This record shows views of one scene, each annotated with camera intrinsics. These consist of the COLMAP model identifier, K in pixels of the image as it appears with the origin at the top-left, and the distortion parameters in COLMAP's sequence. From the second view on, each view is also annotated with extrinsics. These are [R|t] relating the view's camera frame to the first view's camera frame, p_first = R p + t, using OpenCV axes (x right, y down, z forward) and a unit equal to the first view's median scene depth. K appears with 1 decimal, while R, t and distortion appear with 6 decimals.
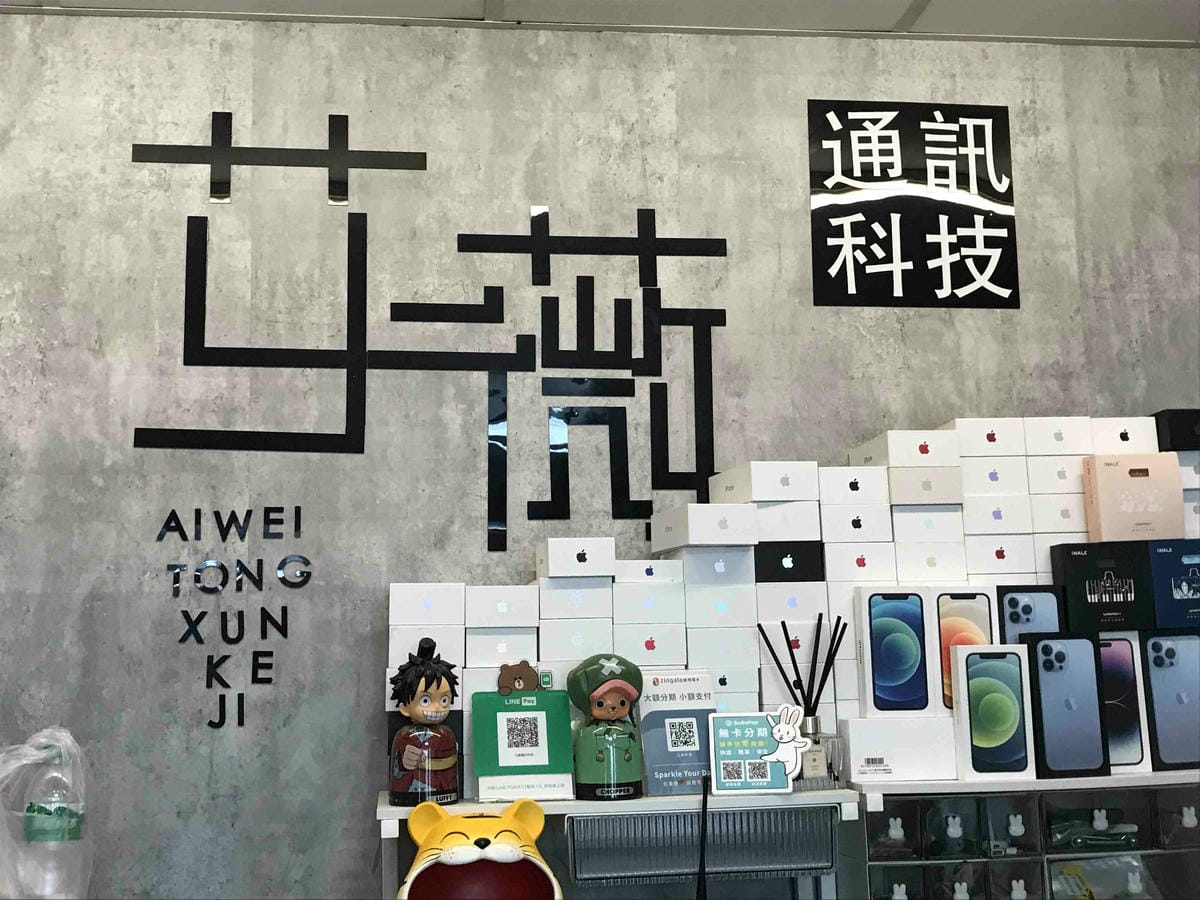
lens RADIAL K [[1553.6, 0, 600.0], [0, 1553.6, 450.0], [0, 0, 1]] dist [0.177205, -0.741461]
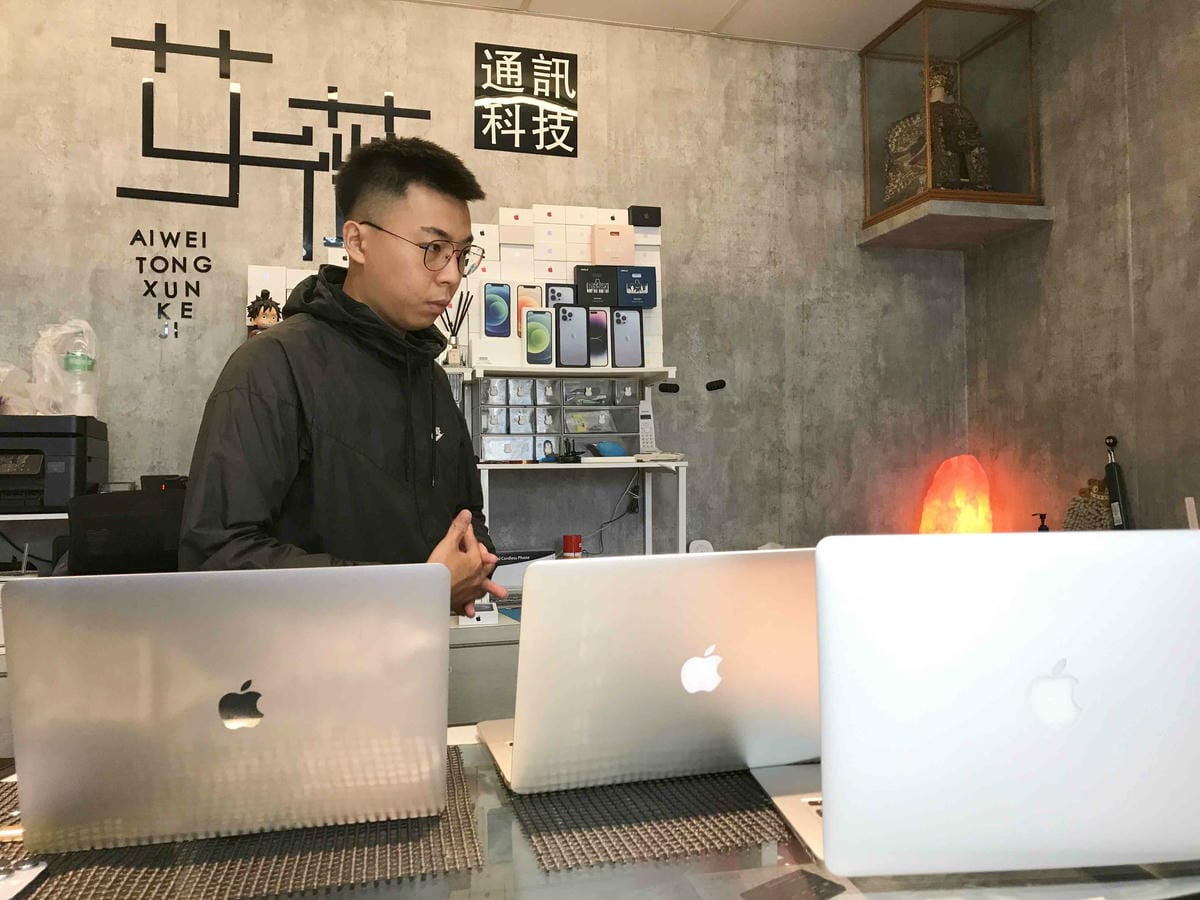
lens RADIAL K [[1009.0, 0, 607.1], [0, 1009.0, 444.6], [0, 0, 1]] dist [-0.009848, 0.030611]
pose [[0.987606, 0.017248, 0.156005, 0.116085], [-0.039024, 0.989716, 0.137624, 0.104756], [-0.152026, -0.142006, 0.978122, -0.367837]]
